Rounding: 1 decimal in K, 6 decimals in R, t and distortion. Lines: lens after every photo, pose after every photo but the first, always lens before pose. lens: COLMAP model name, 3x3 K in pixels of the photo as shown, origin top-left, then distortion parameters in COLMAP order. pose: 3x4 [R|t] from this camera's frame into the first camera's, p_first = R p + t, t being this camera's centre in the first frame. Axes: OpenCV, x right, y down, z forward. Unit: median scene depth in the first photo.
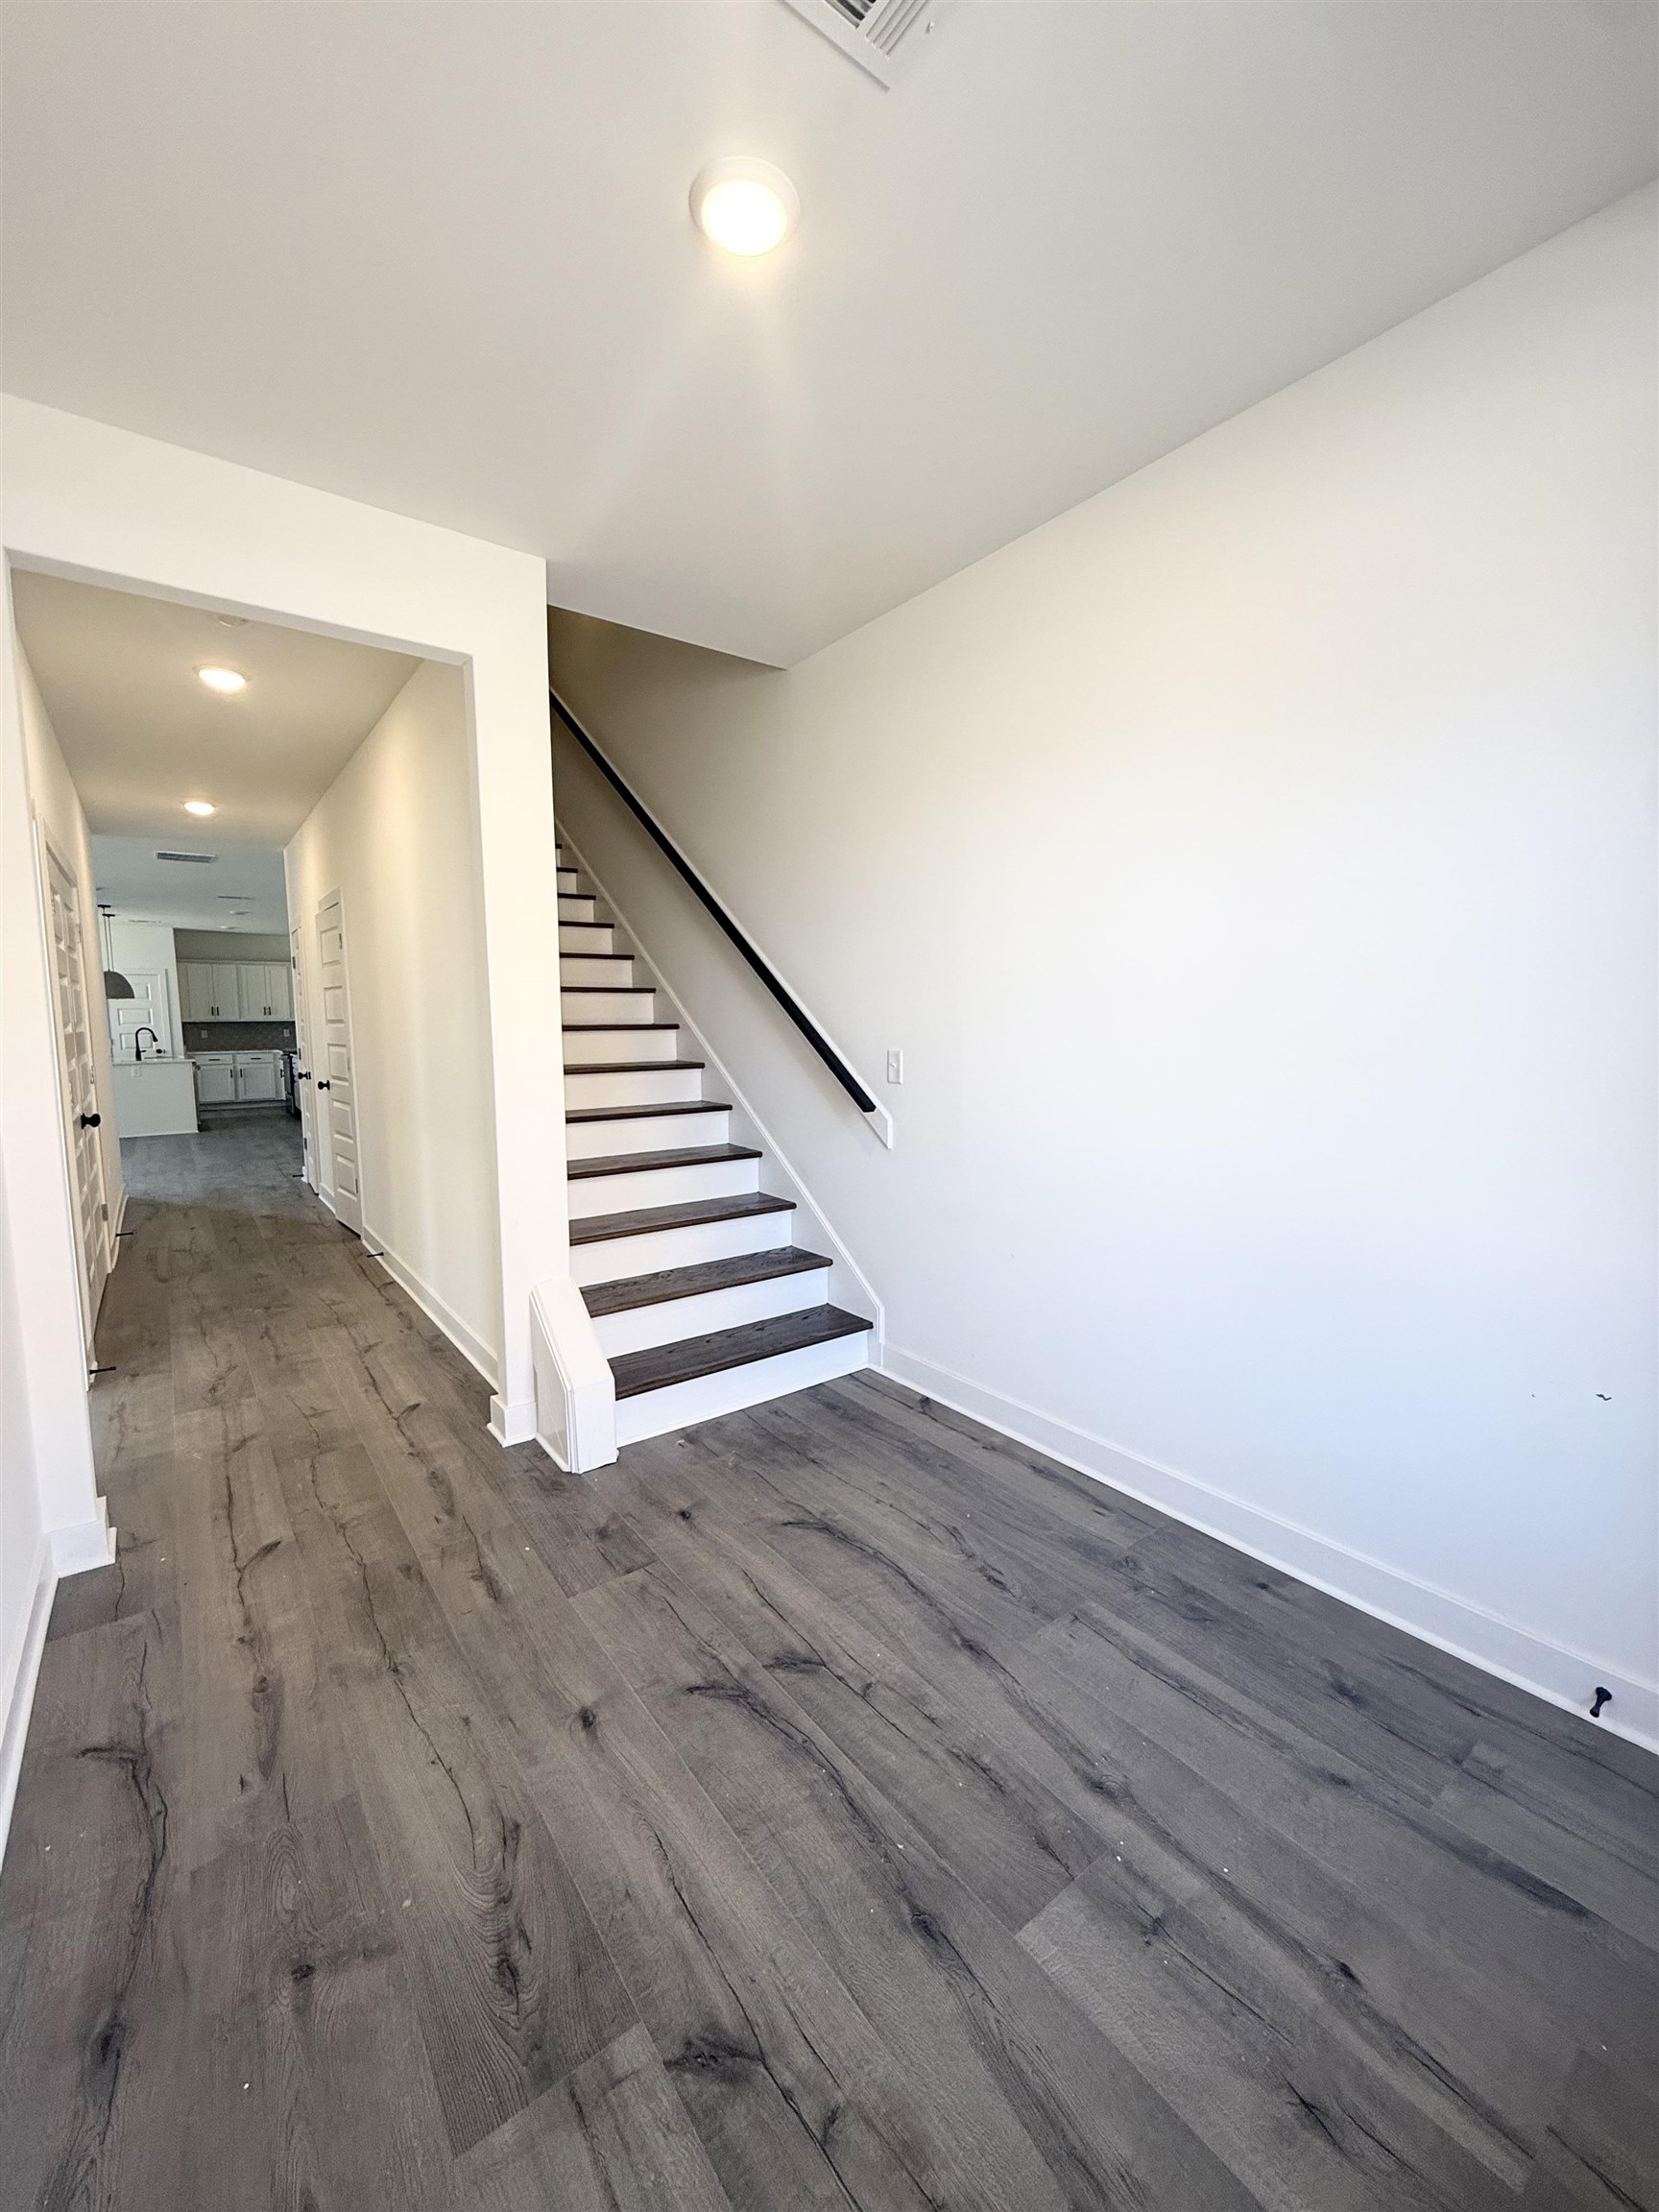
lens RADIAL K [[878.0, 0, 835.2], [0, 878.0, 1116.0], [0, 0, 1]] dist [-0.001634, 0.000420]
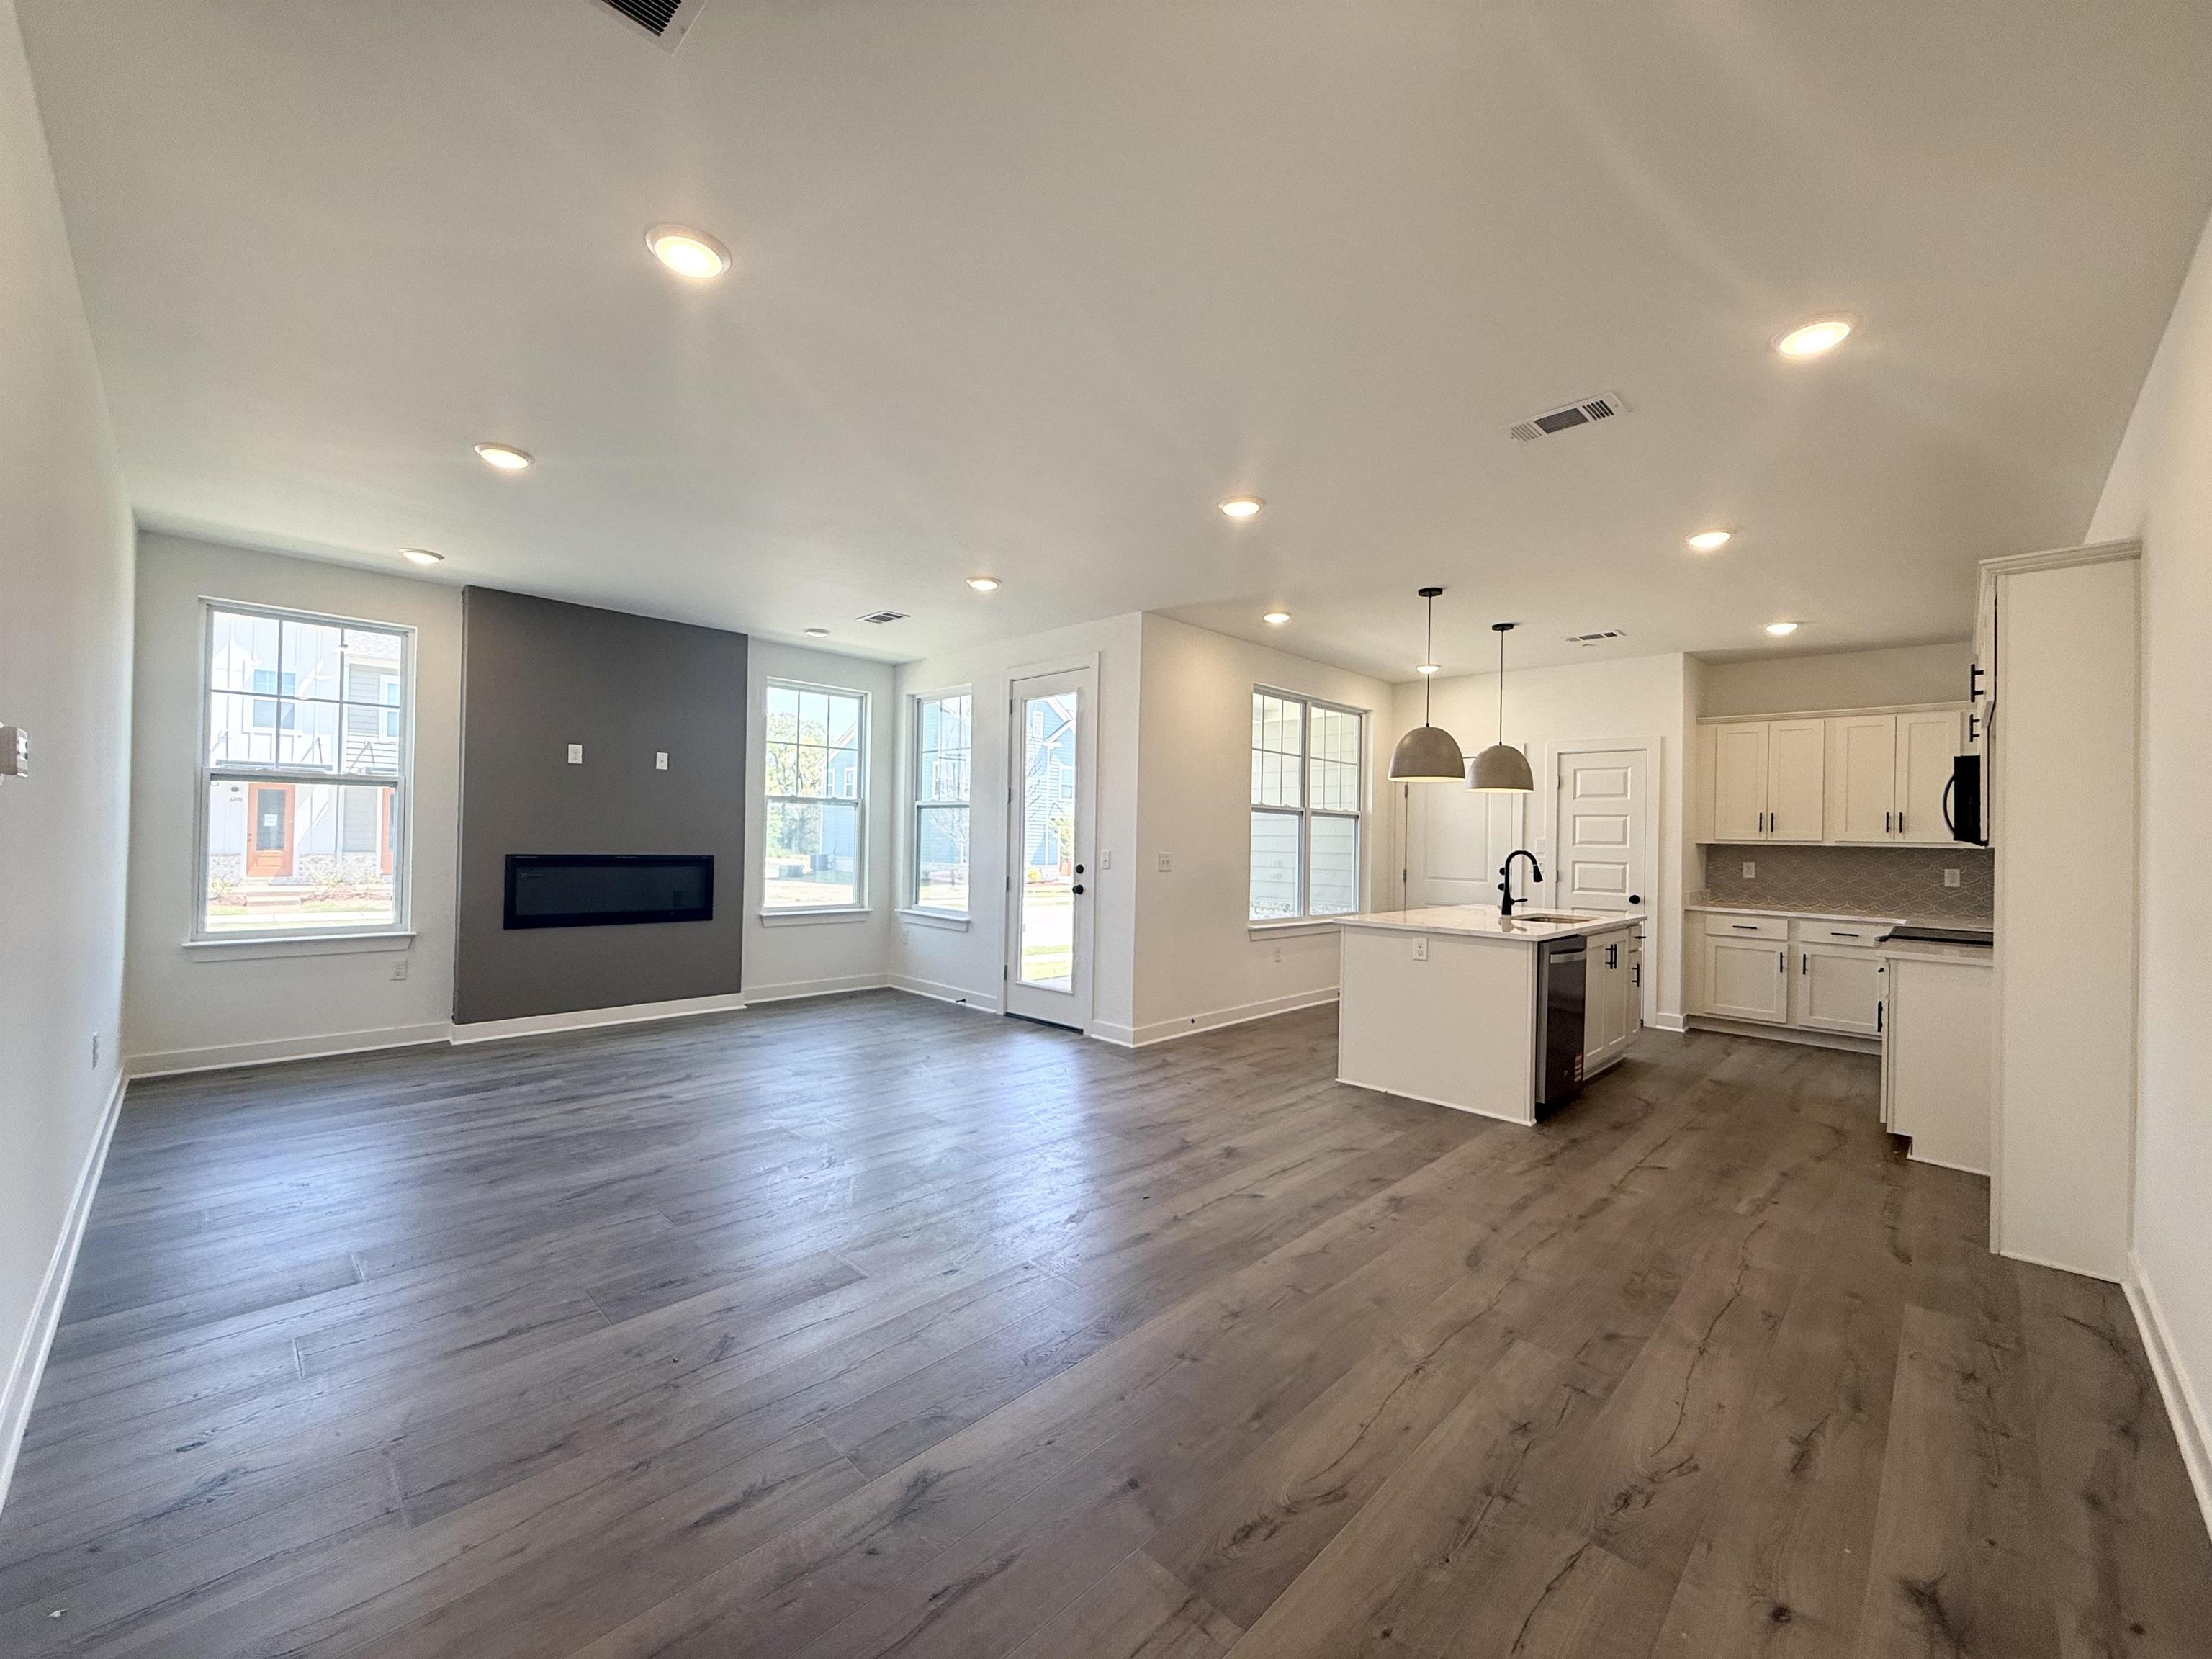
lens RADIAL K [[878.0, 0, 1107.6], [0, 878.0, 831.4], [0, 0, 1]] dist [-0.001634, 0.000420]
pose [[0.137549, 0.002334, -0.990492, -0.295523], [-0.129935, 0.991398, -0.015708, -0.062114], [0.981935, 0.130860, 0.136669, 0.595036]]
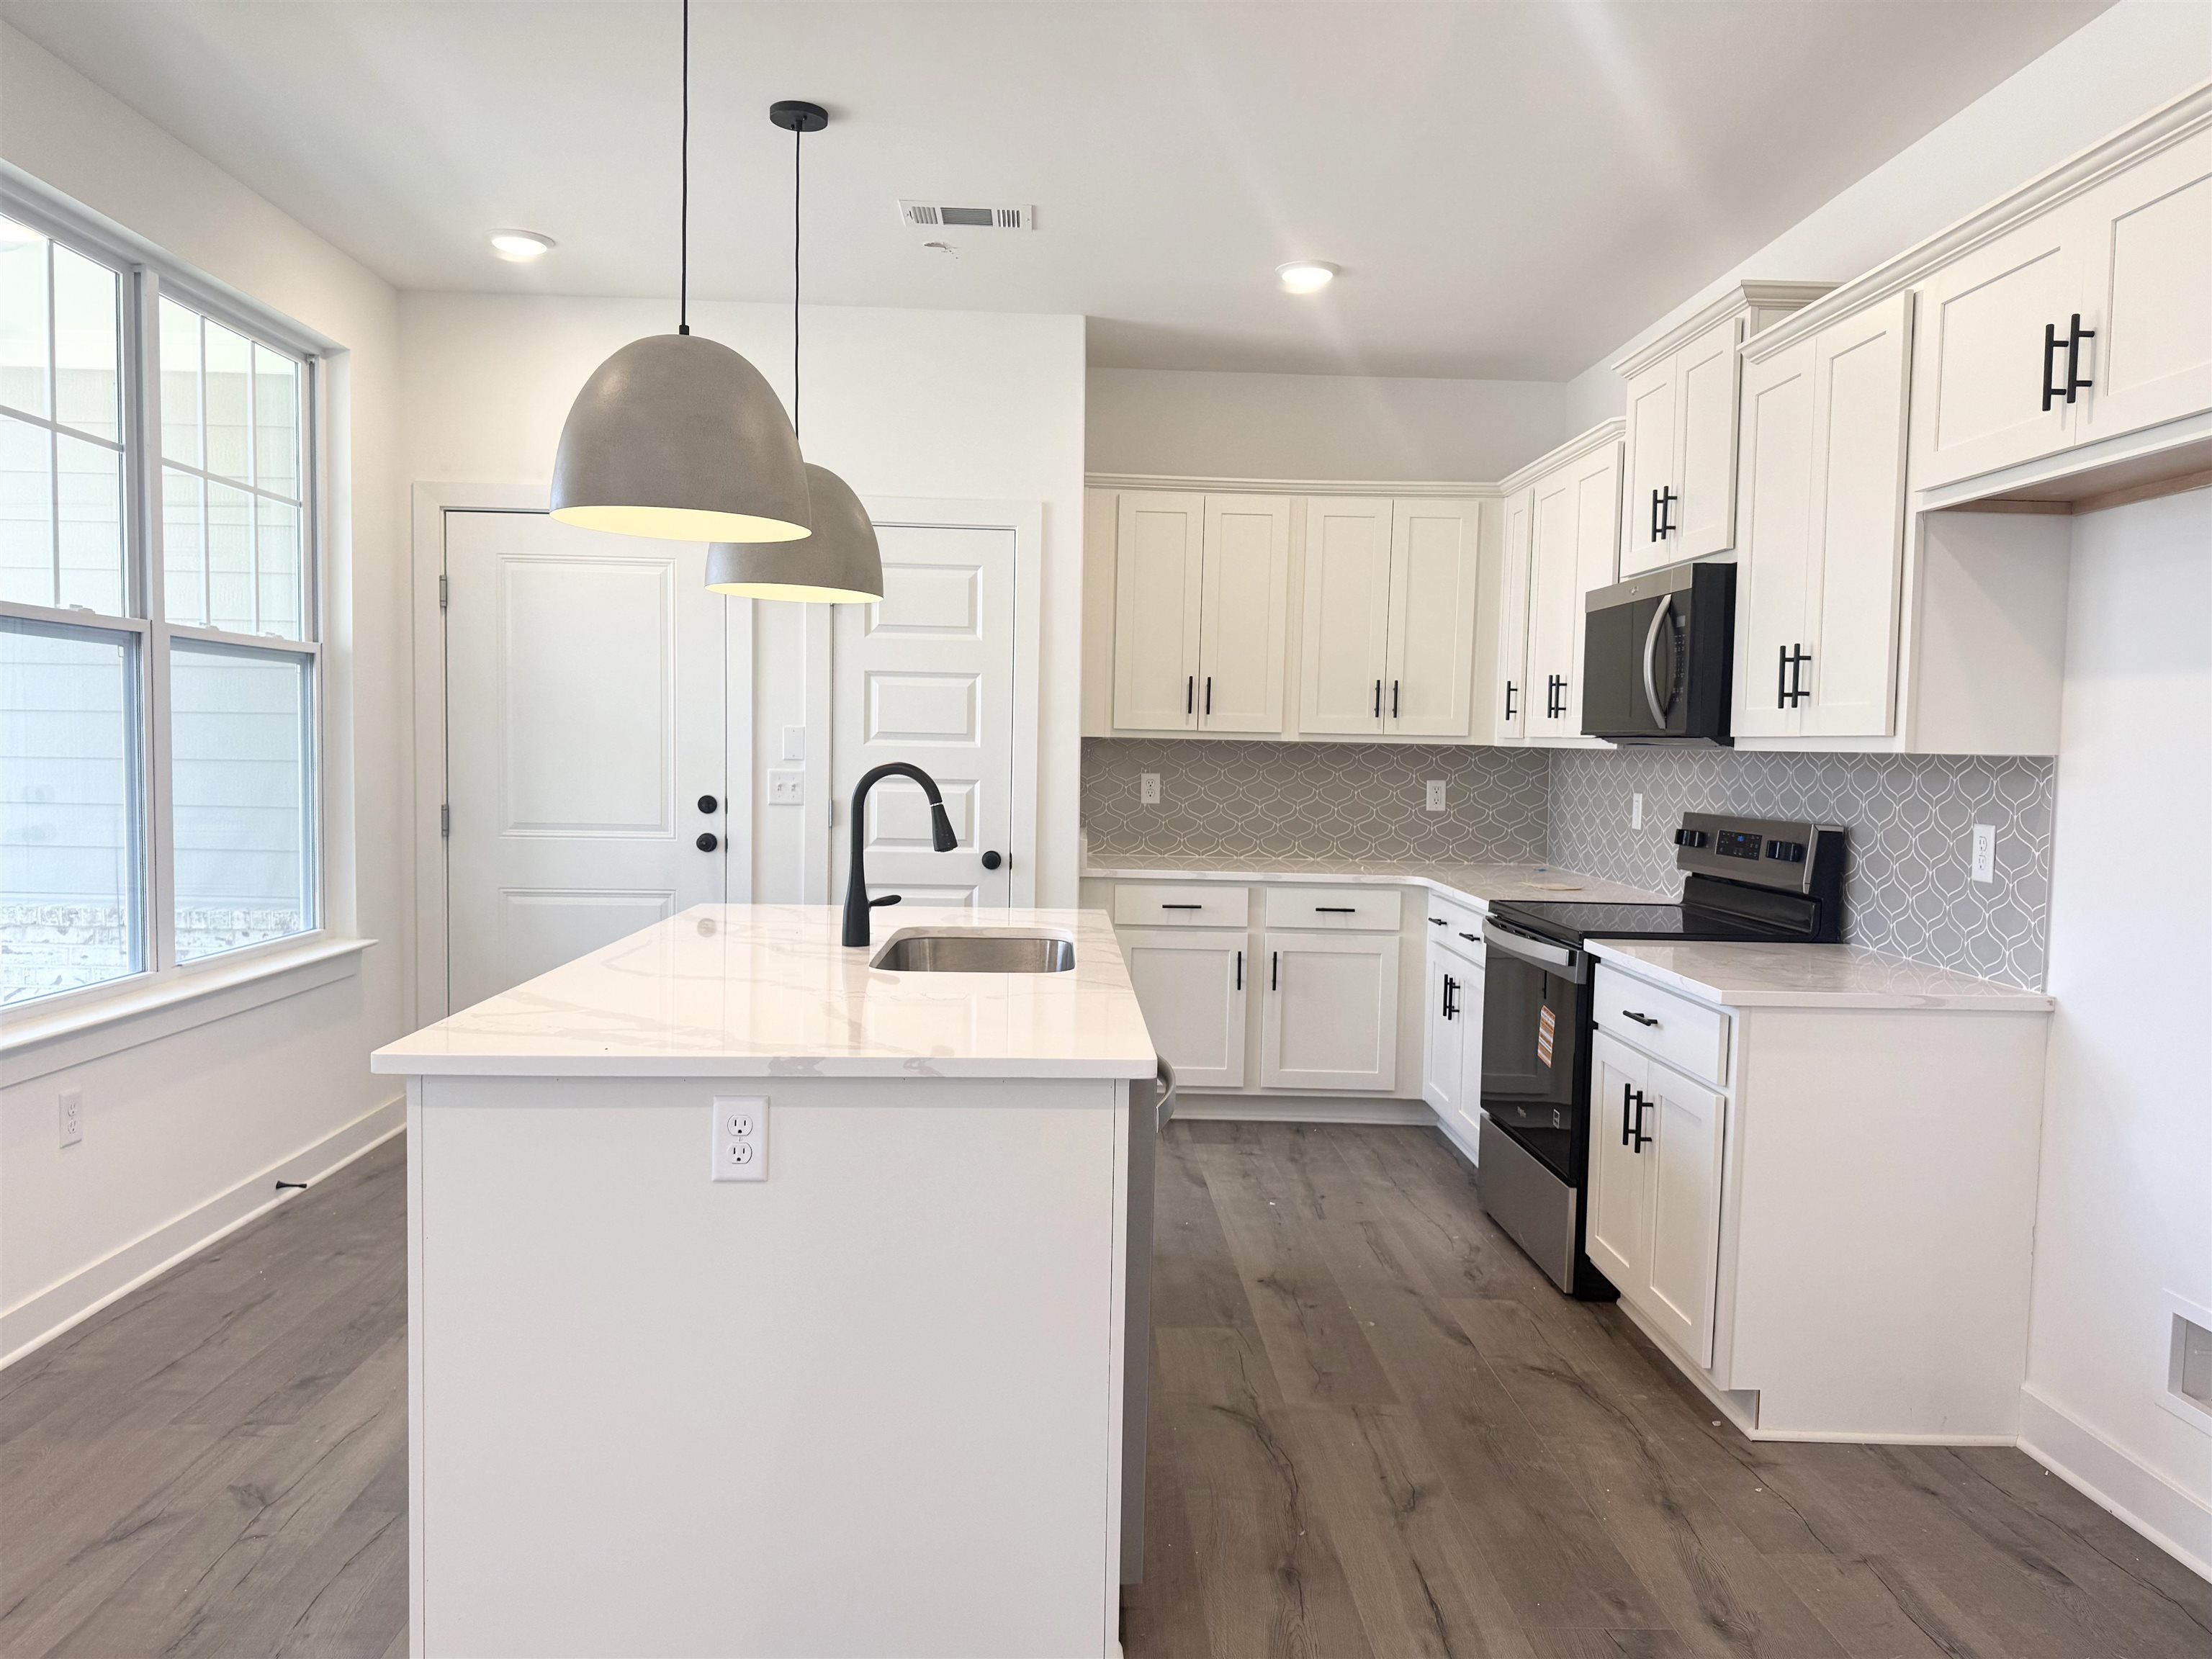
lens RADIAL K [[1546.2, 0, 1104.0], [0, 1546.2, 831.4], [0, 0, 1]] dist [0.019180, -0.011428]
pose [[0.811484, 0.058560, -0.581433, -0.485295], [-0.092045, 0.995355, -0.028214, -0.069043], [0.577080, 0.076414, 0.813105, 0.651858]]
